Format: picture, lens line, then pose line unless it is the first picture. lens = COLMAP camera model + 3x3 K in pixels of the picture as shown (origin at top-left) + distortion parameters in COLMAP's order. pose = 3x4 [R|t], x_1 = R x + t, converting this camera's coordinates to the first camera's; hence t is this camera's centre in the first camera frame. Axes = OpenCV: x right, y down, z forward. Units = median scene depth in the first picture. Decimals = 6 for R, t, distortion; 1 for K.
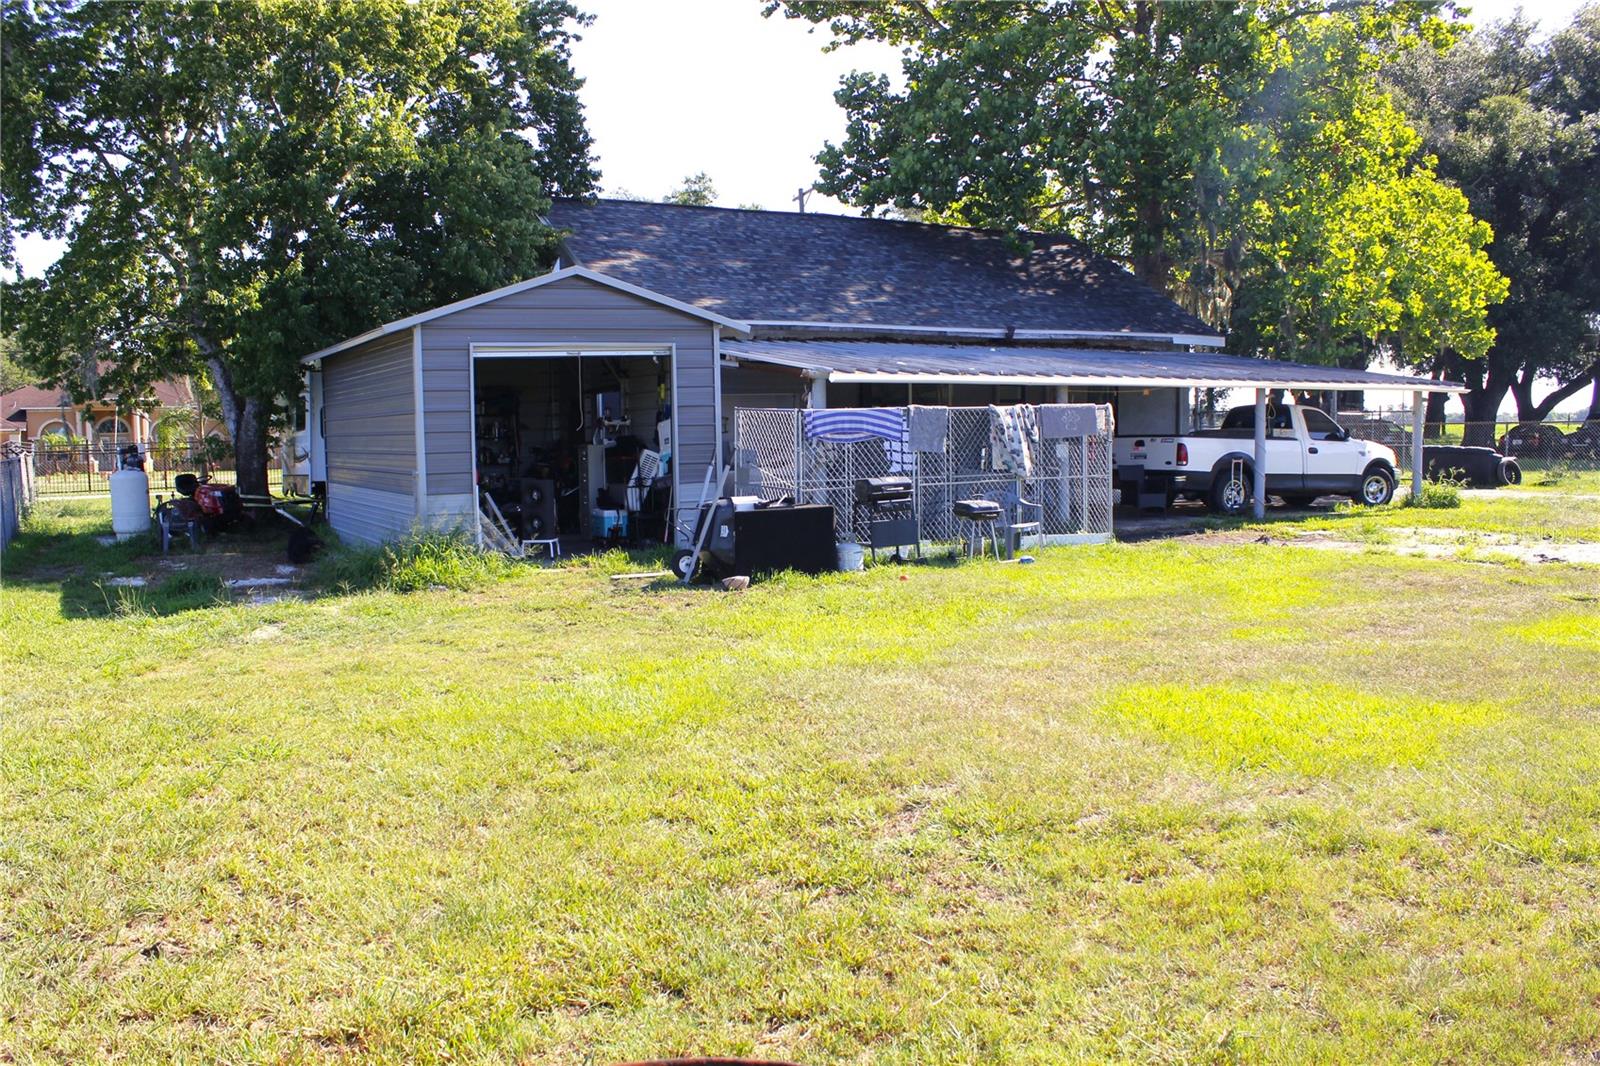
lens RADIAL K [[1335.8, 0, 791.7], [0, 1335.8, 565.2], [0, 0, 1]] dist [-0.163516, 0.141437]
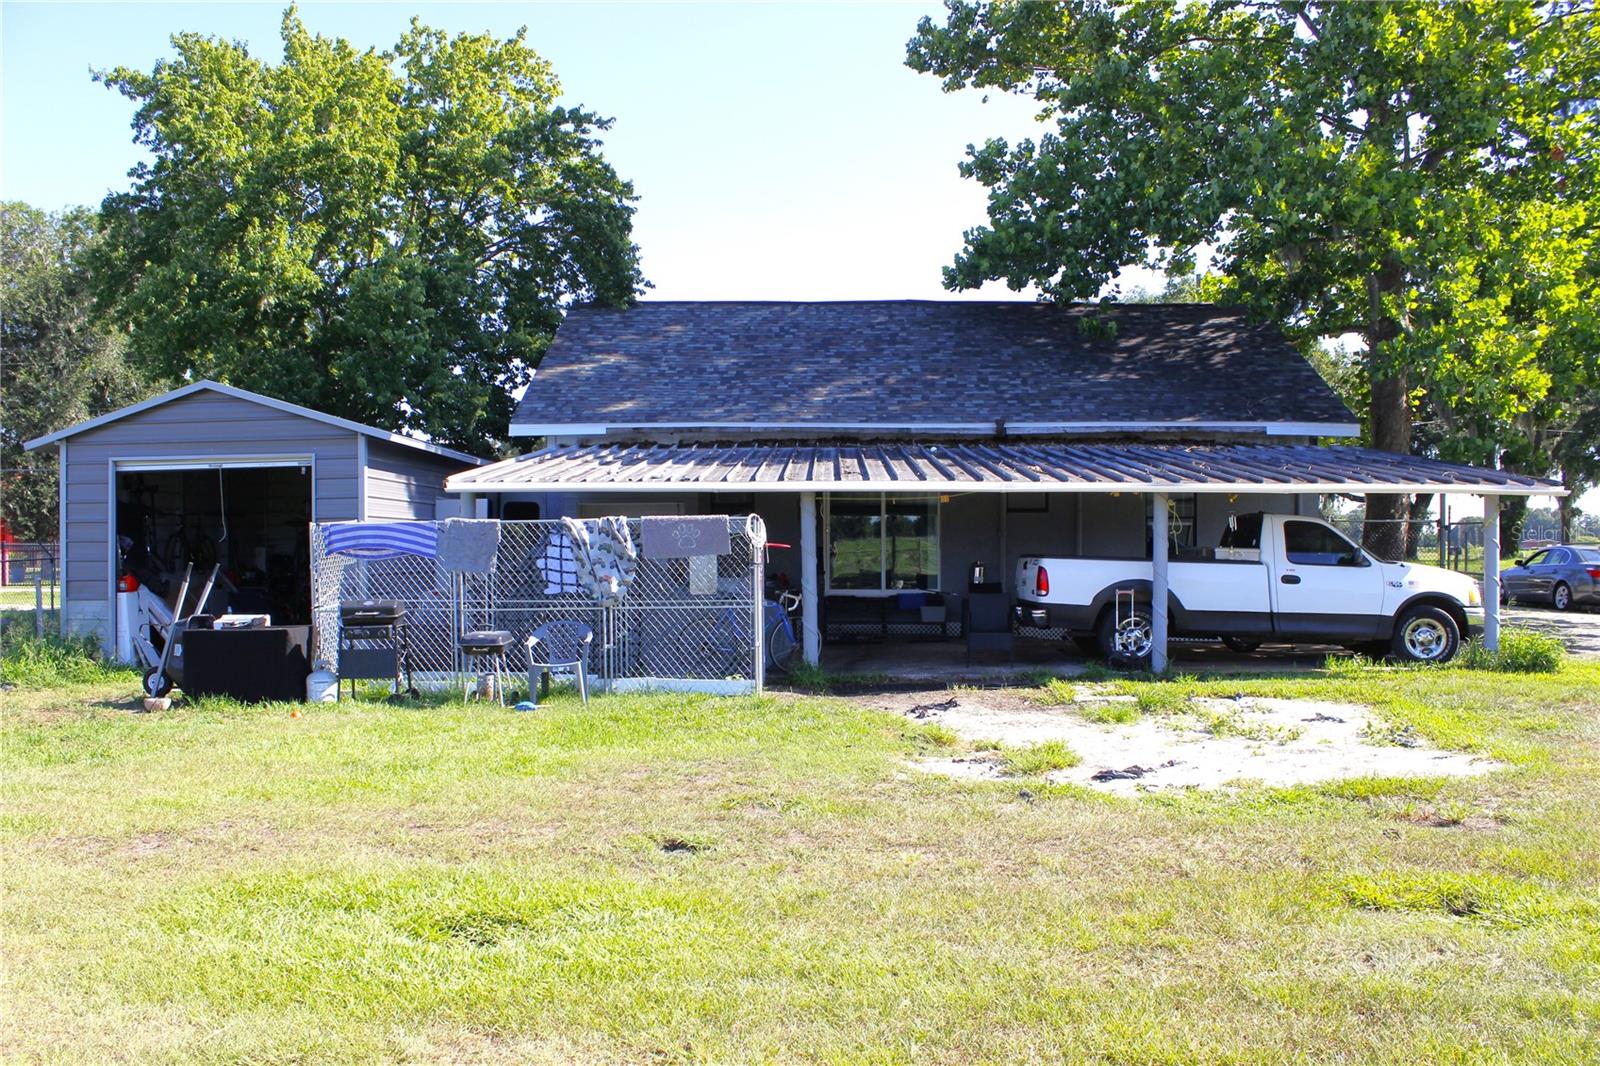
lens RADIAL K [[1335.8, 0, 791.7], [0, 1335.8, 565.2], [0, 0, 1]] dist [-0.163516, 0.141437]
pose [[0.871868, 0.022266, -0.489234, 0.514177], [-0.060731, 0.996171, -0.062891, -0.035168], [0.485961, 0.084544, 0.869882, 0.258490]]
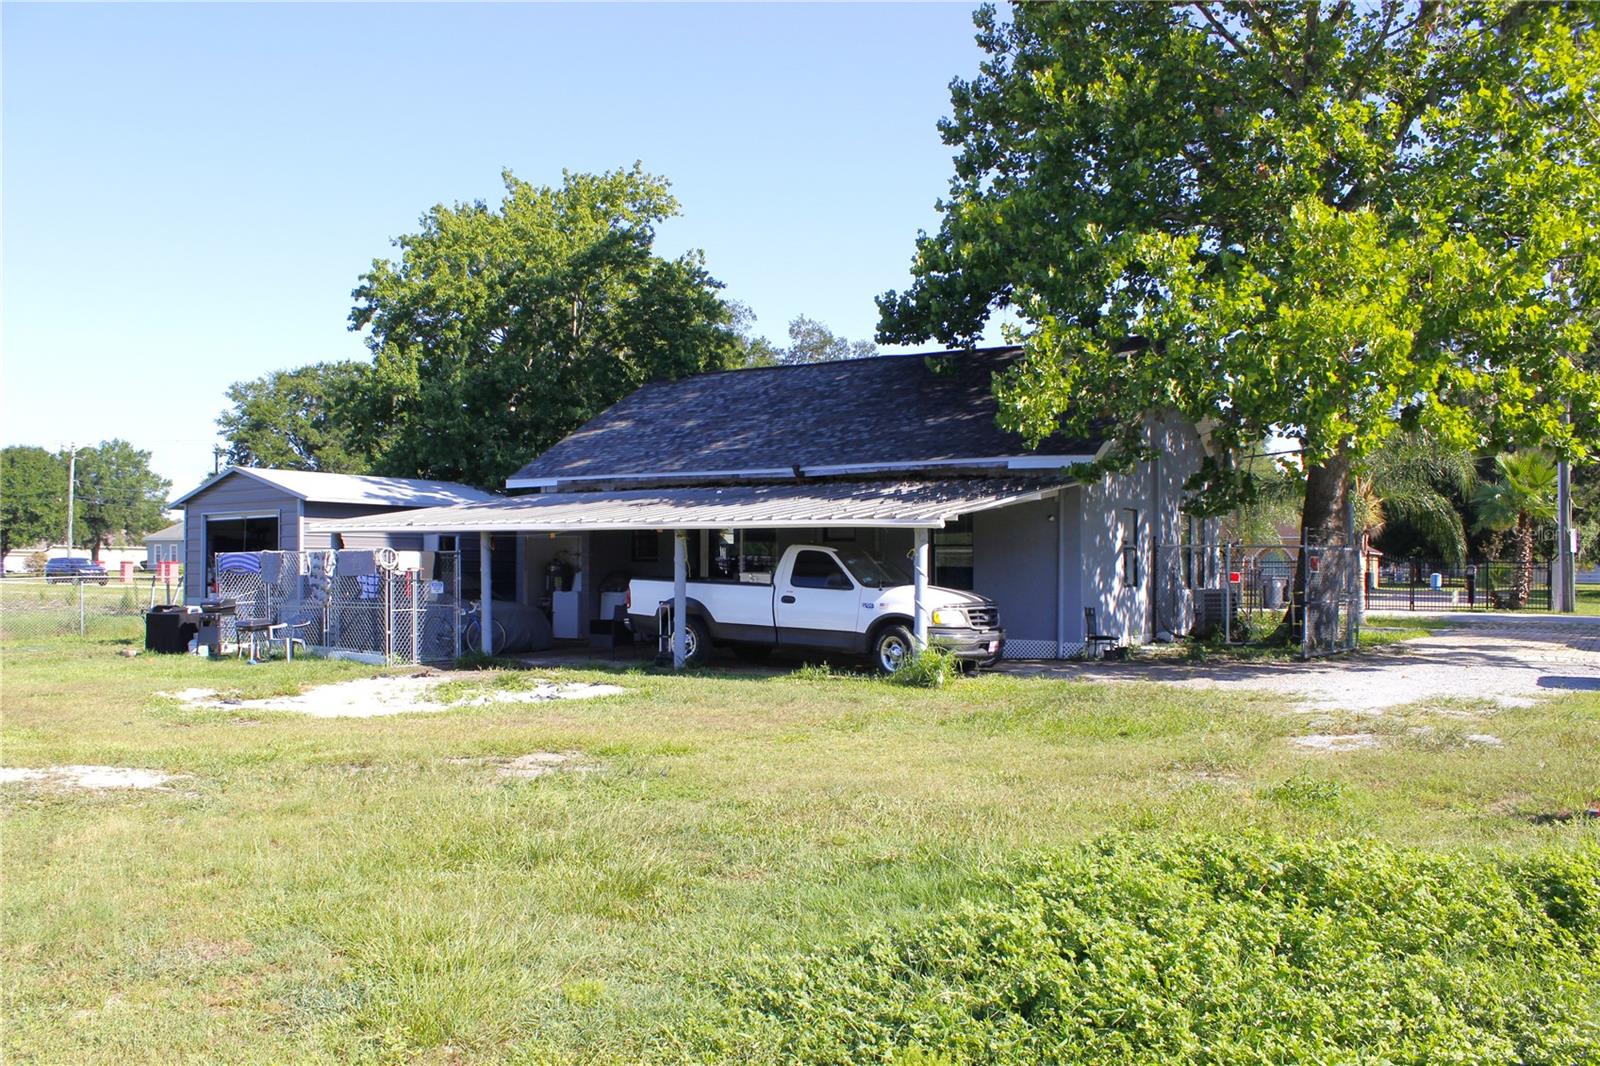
lens RADIAL K [[1335.8, 0, 791.7], [0, 1335.8, 565.2], [0, 0, 1]] dist [-0.163516, 0.141437]
pose [[0.486044, 0.018957, -0.873728, 1.160265], [-0.098220, 0.994615, -0.033059, -0.082221], [0.868397, 0.101886, 0.485289, 0.588202]]
